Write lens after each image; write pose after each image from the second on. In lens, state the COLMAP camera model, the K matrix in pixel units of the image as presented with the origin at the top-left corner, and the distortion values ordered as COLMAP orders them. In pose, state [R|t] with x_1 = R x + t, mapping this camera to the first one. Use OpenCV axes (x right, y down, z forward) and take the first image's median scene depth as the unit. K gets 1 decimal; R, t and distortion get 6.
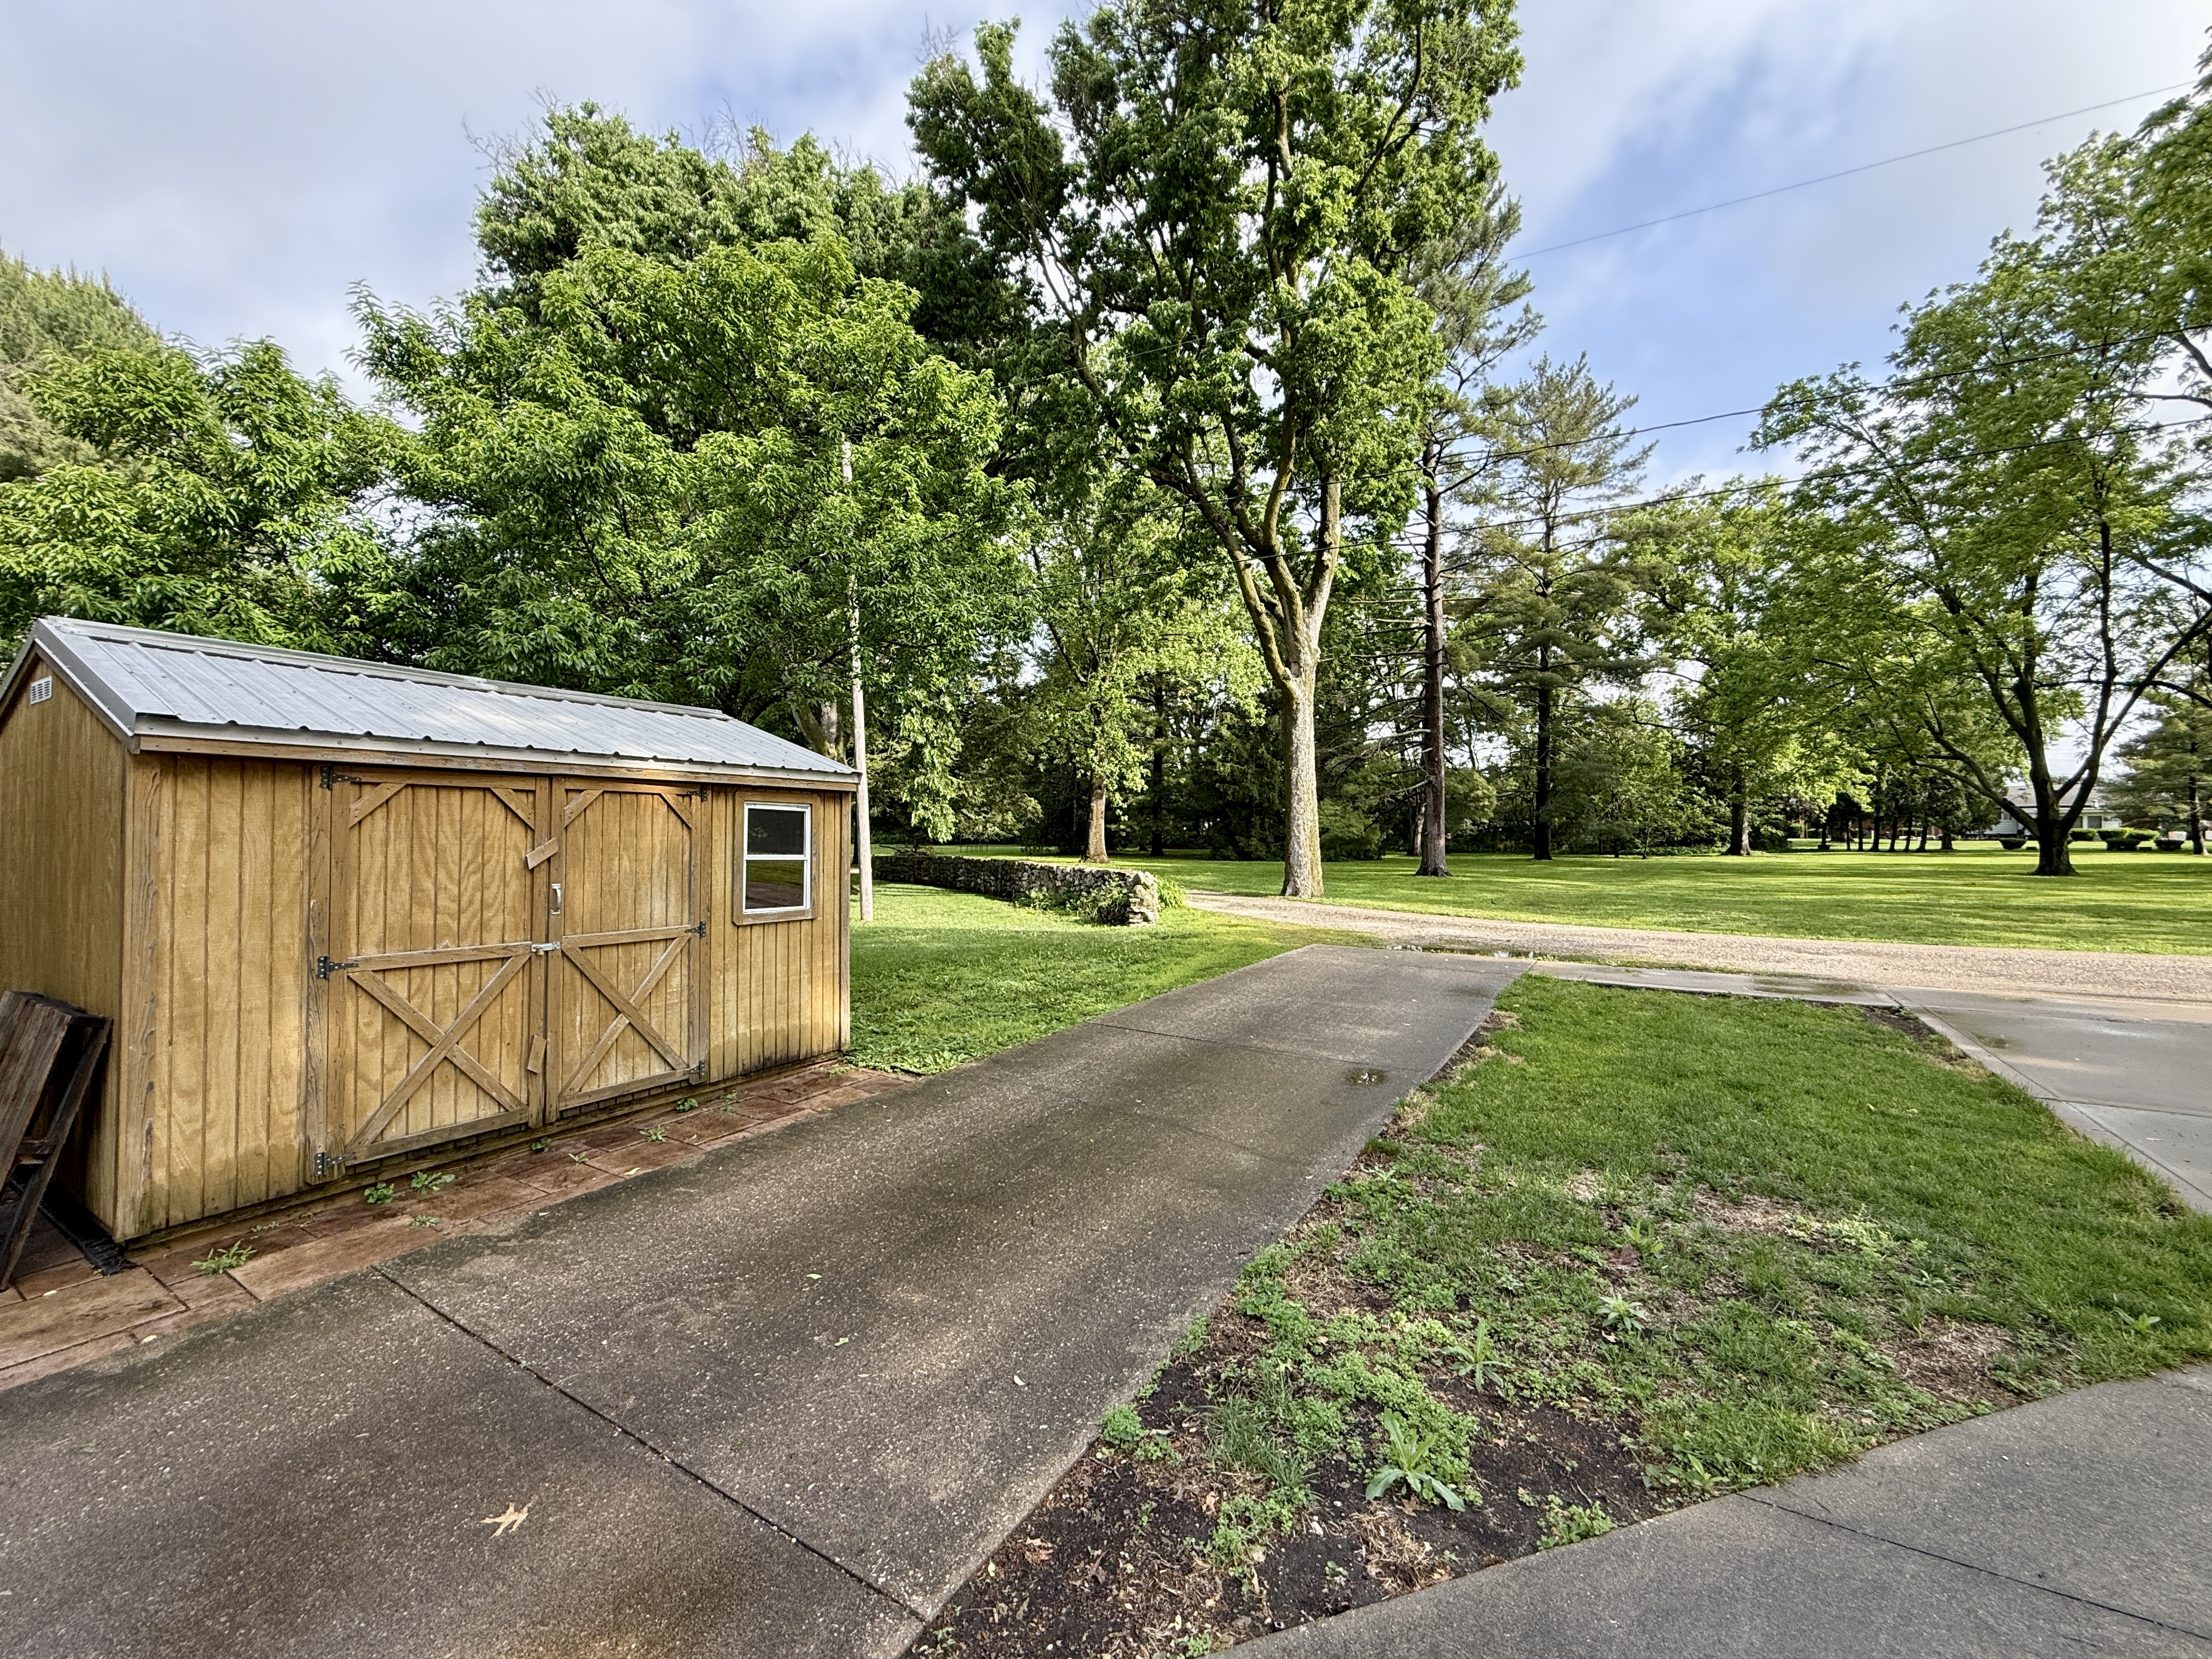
lens RADIAL K [[891.9, 0, 1098.3], [0, 891.9, 830.9], [0, 0, 1]] dist [0.002810, 0.000032]
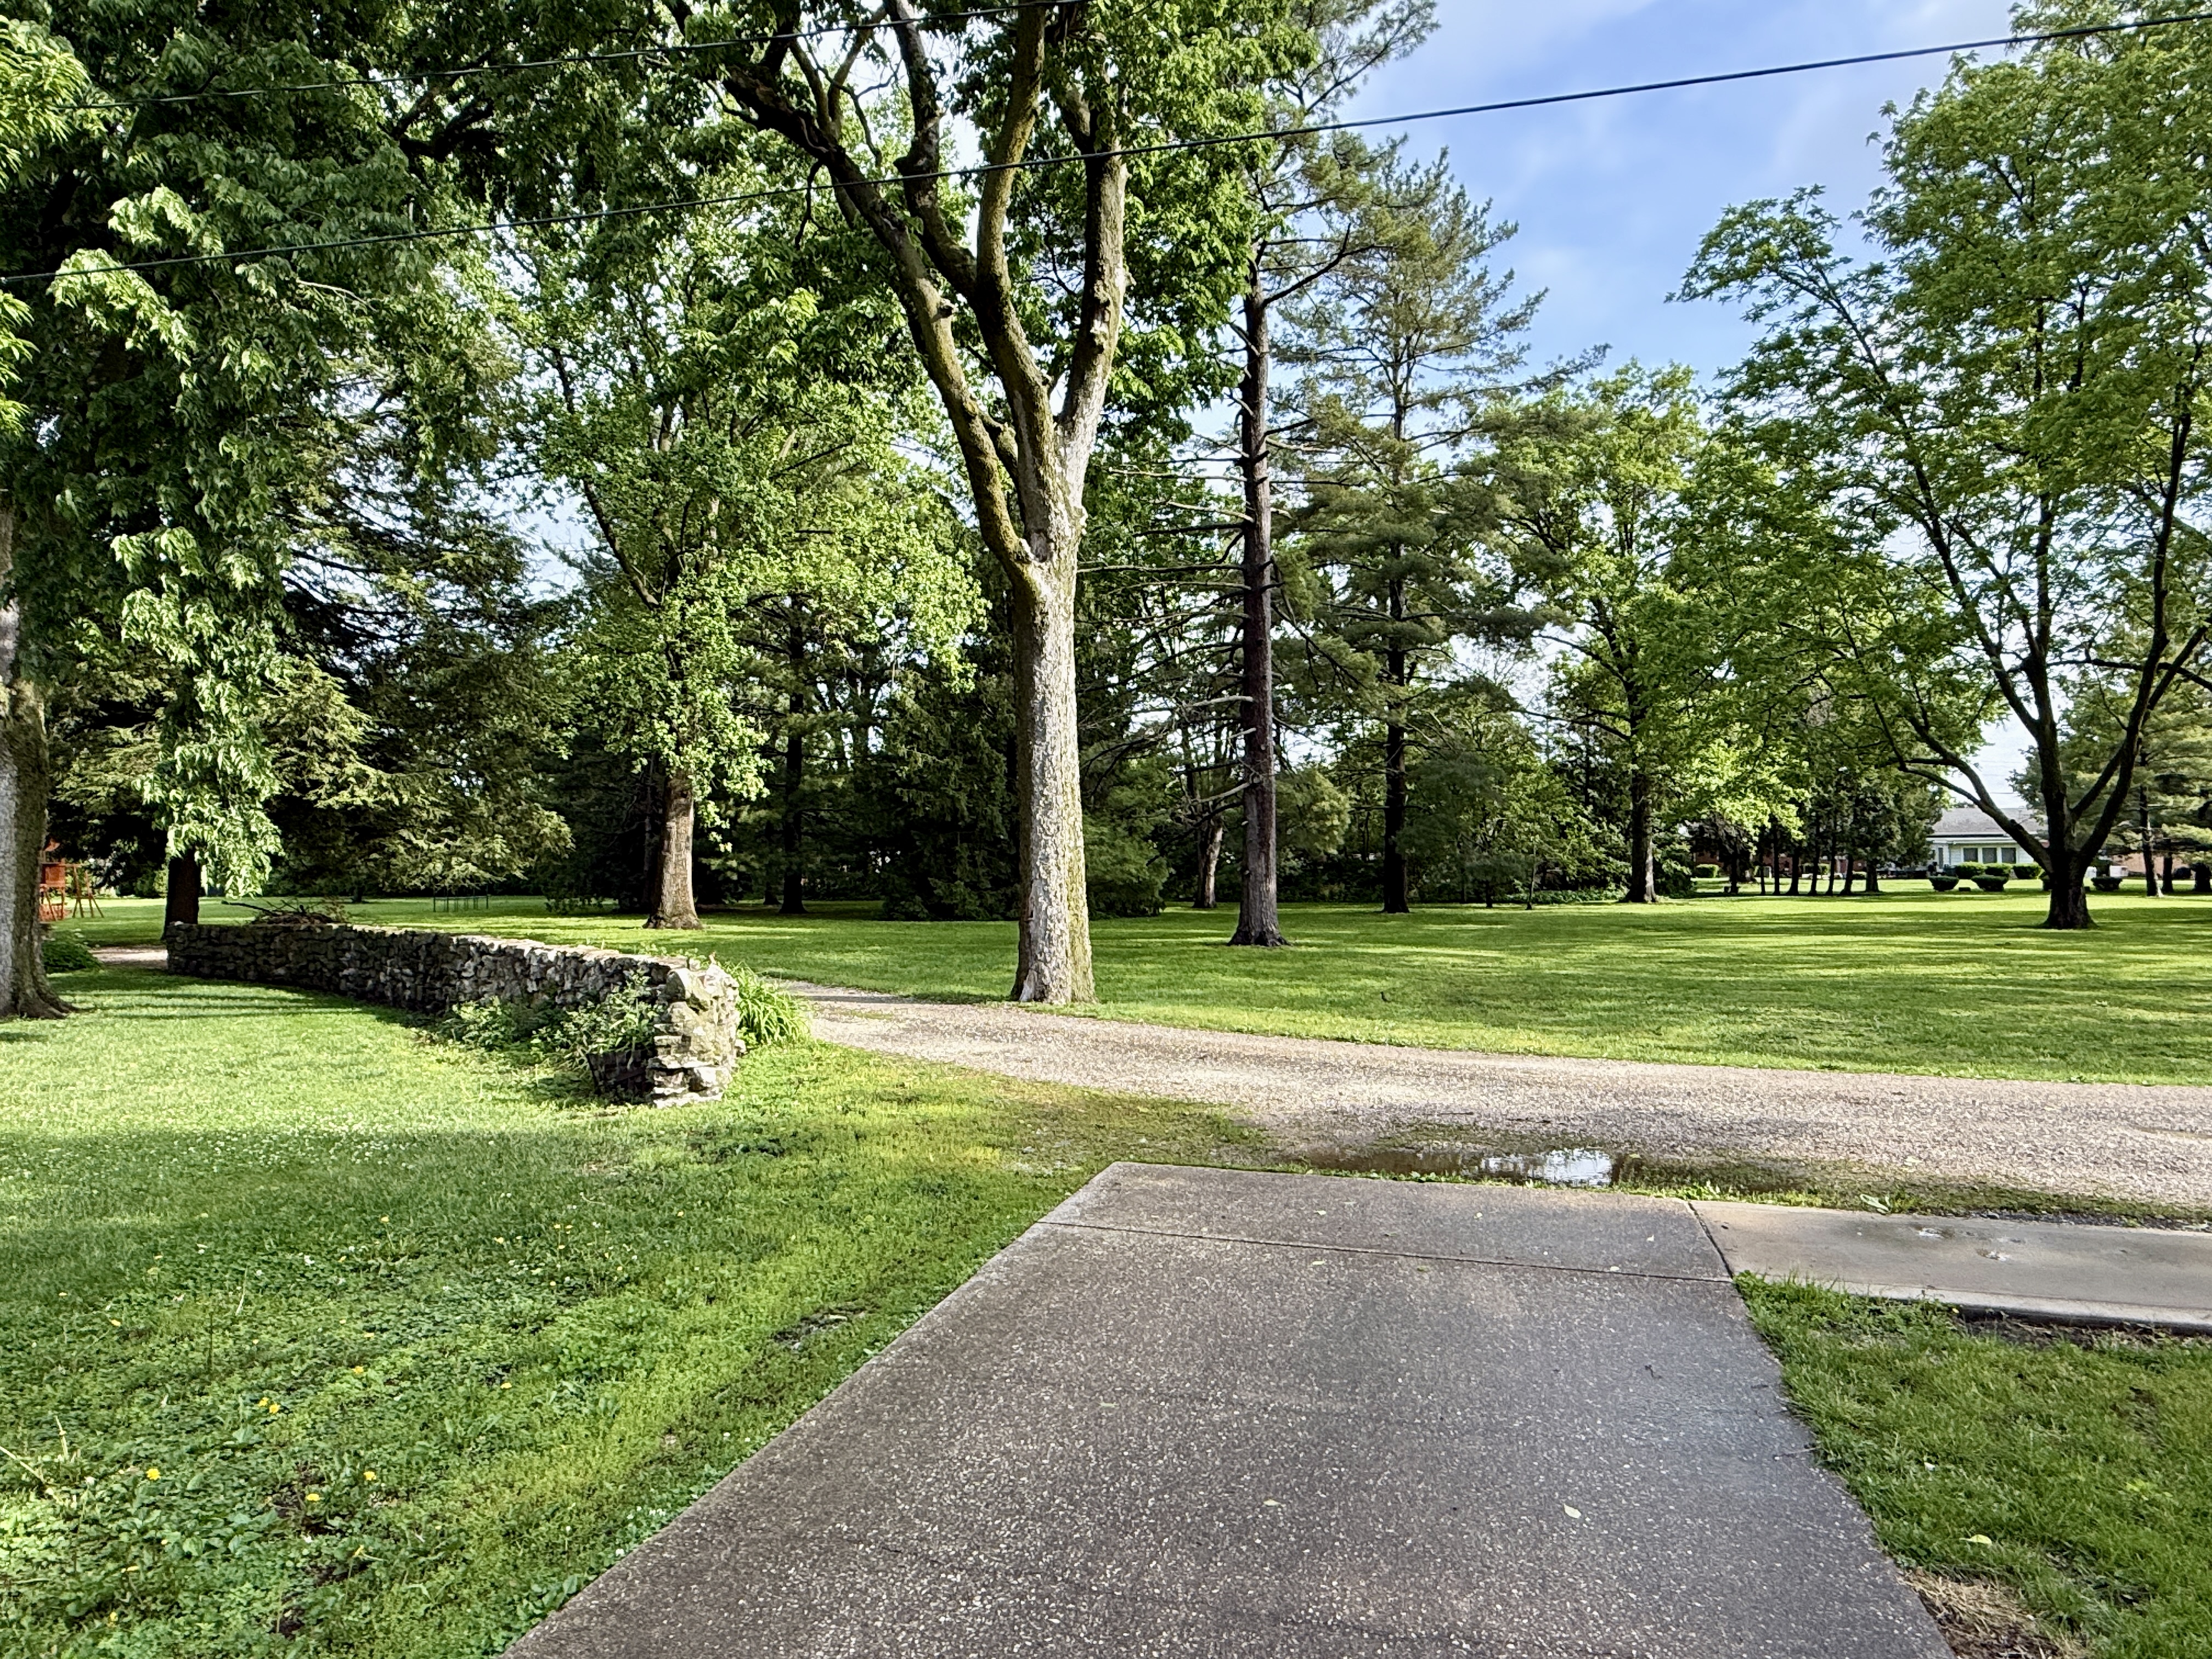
lens RADIAL K [[1375.1, 0, 1104.0], [0, 1375.1, 840.7], [0, 0, 1]] dist [0.006667, -0.000302]
pose [[0.961068, 0.002258, 0.276304, 0.018651], [0.003803, 0.999764, -0.021400, 0.000577], [-0.276287, 0.021618, 0.960832, 0.110385]]
